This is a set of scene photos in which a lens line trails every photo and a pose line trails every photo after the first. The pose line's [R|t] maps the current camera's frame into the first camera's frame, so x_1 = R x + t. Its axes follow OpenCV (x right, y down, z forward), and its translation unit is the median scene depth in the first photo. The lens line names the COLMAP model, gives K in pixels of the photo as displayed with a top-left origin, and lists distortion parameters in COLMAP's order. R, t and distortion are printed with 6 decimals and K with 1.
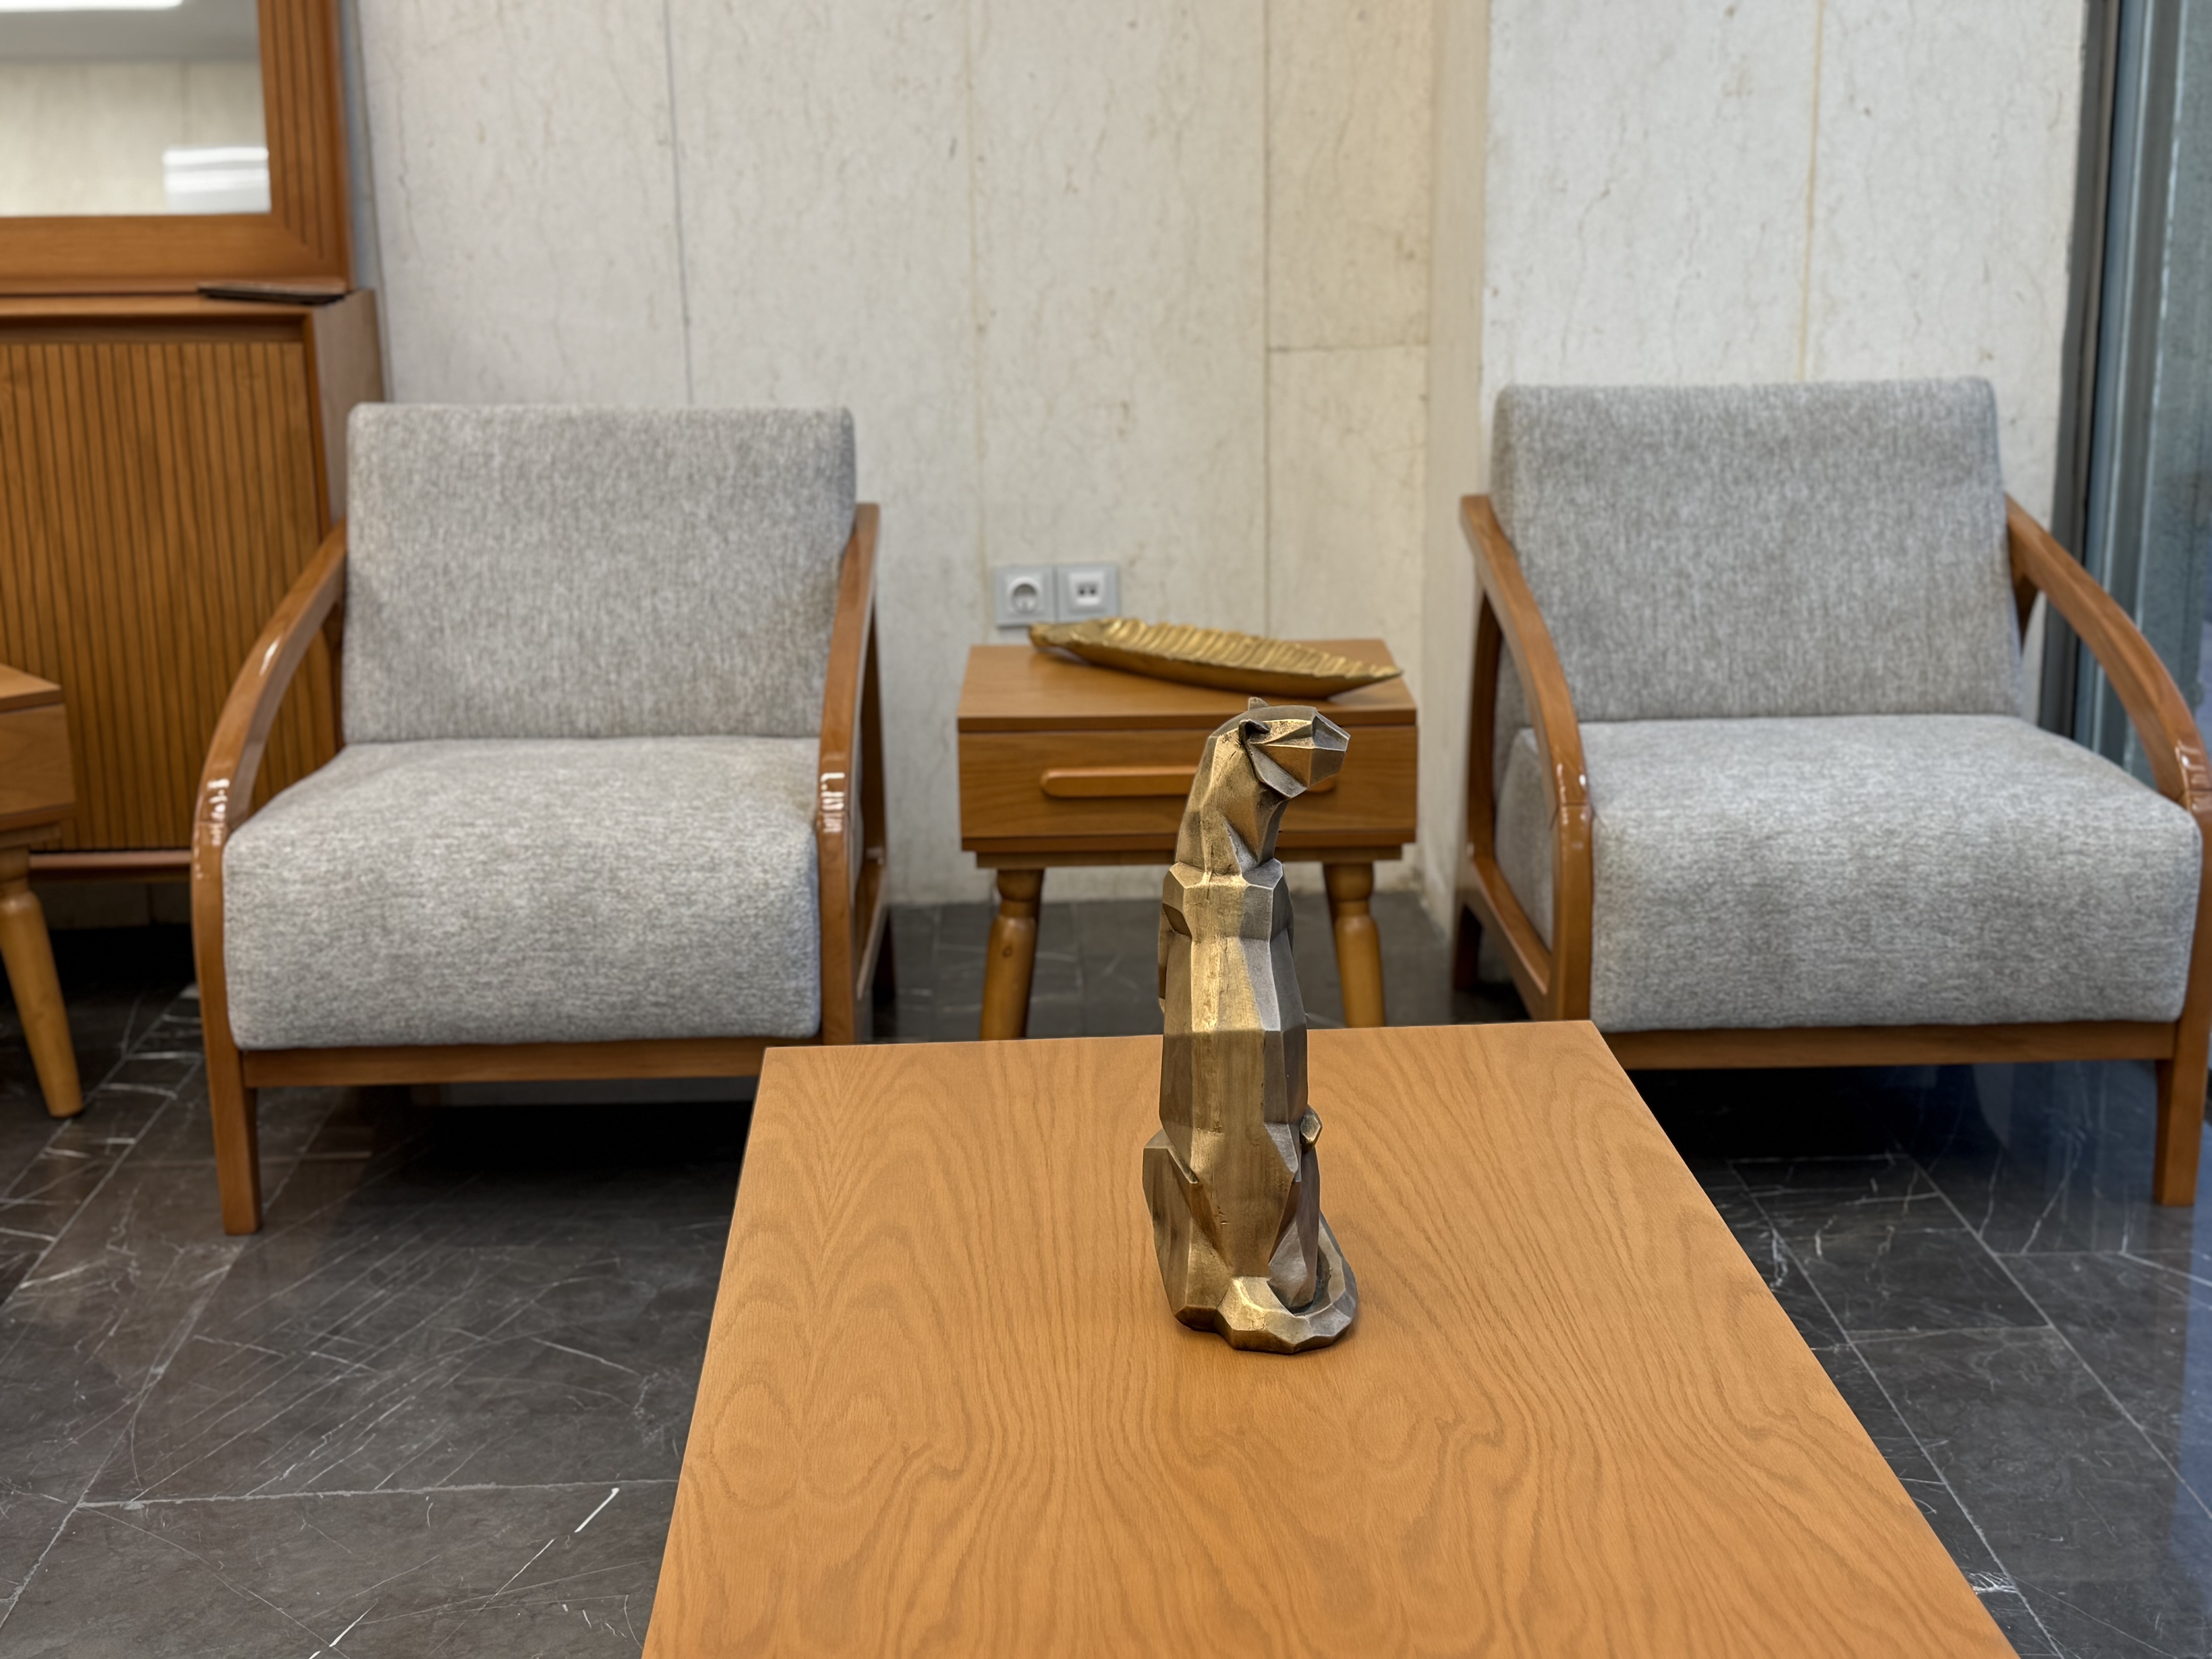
lens RADIAL K [[2897.9, 0, 1103.3], [0, 2897.9, 834.6], [0, 0, 1]] dist [0.063978, 0.000000]
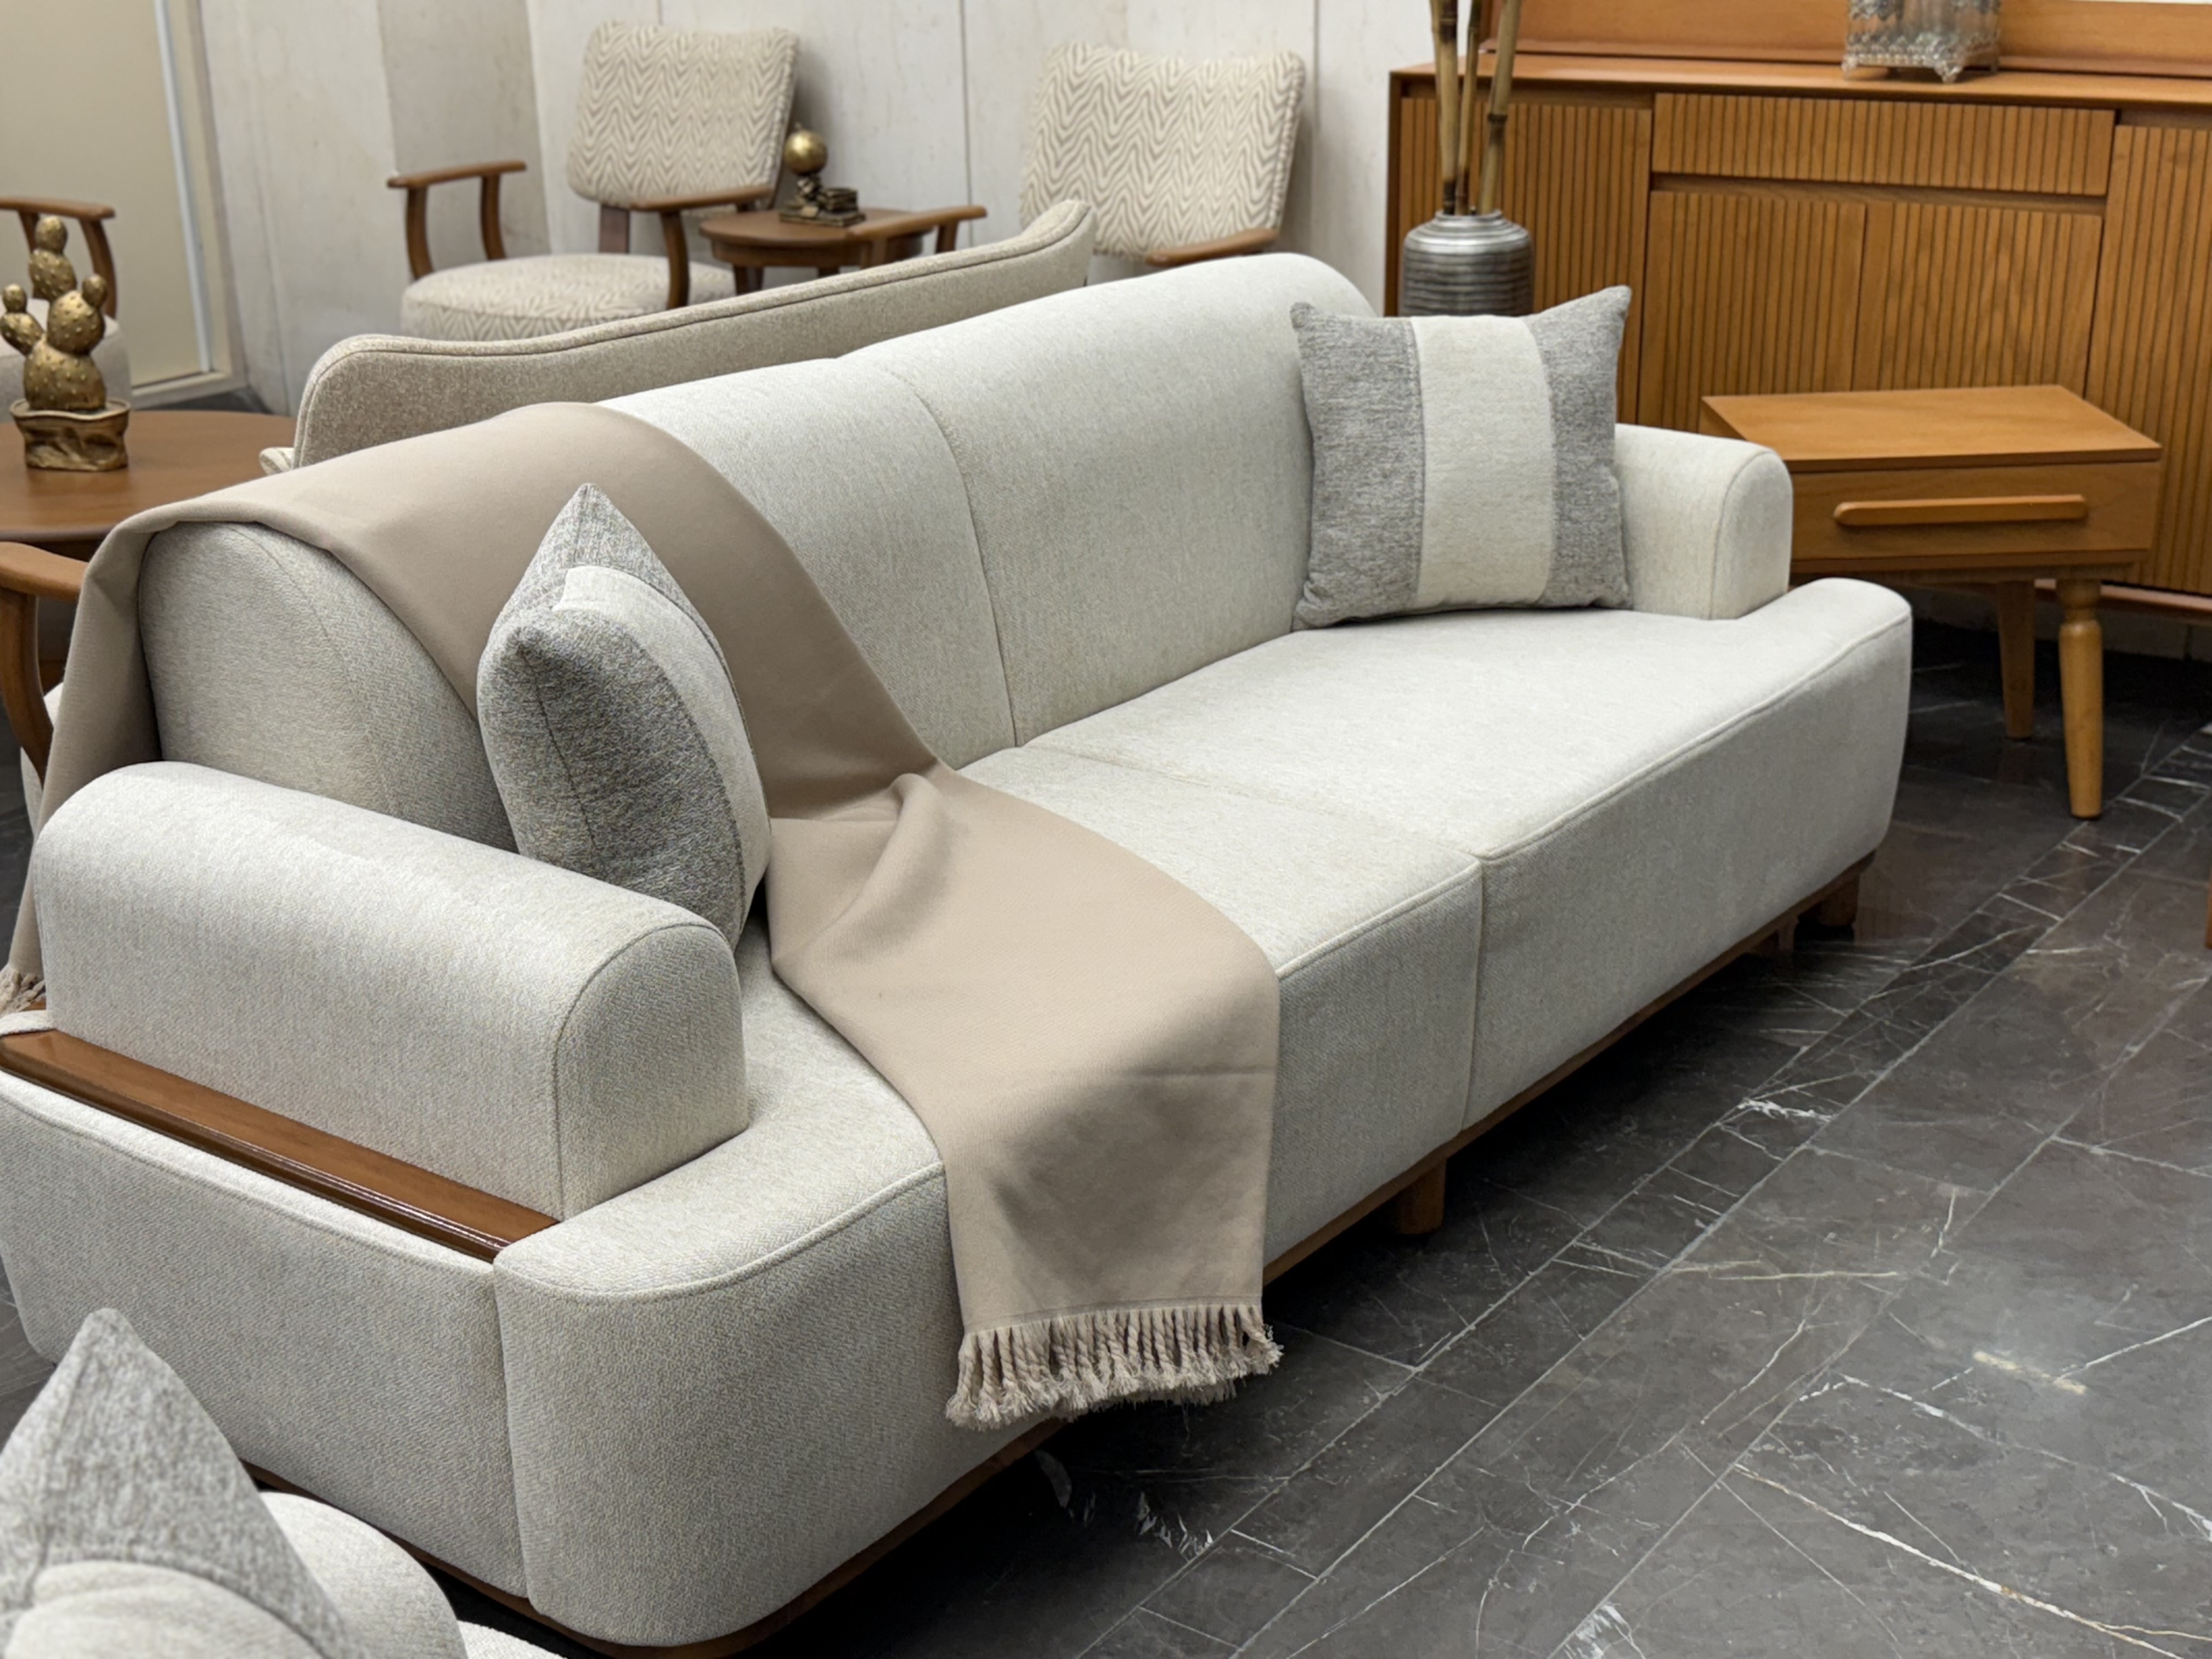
lens RADIAL K [[2897.9, 0, 1079.9], [0, 2897.9, 881.9], [0, 0, 1]] dist [0.063978, 0.000000]
pose [[0.775942, 0.225320, -0.589190, 0.024144], [-0.150859, 0.973210, 0.173502, -0.020853], [0.612499, -0.045743, 0.789147, -0.168804]]
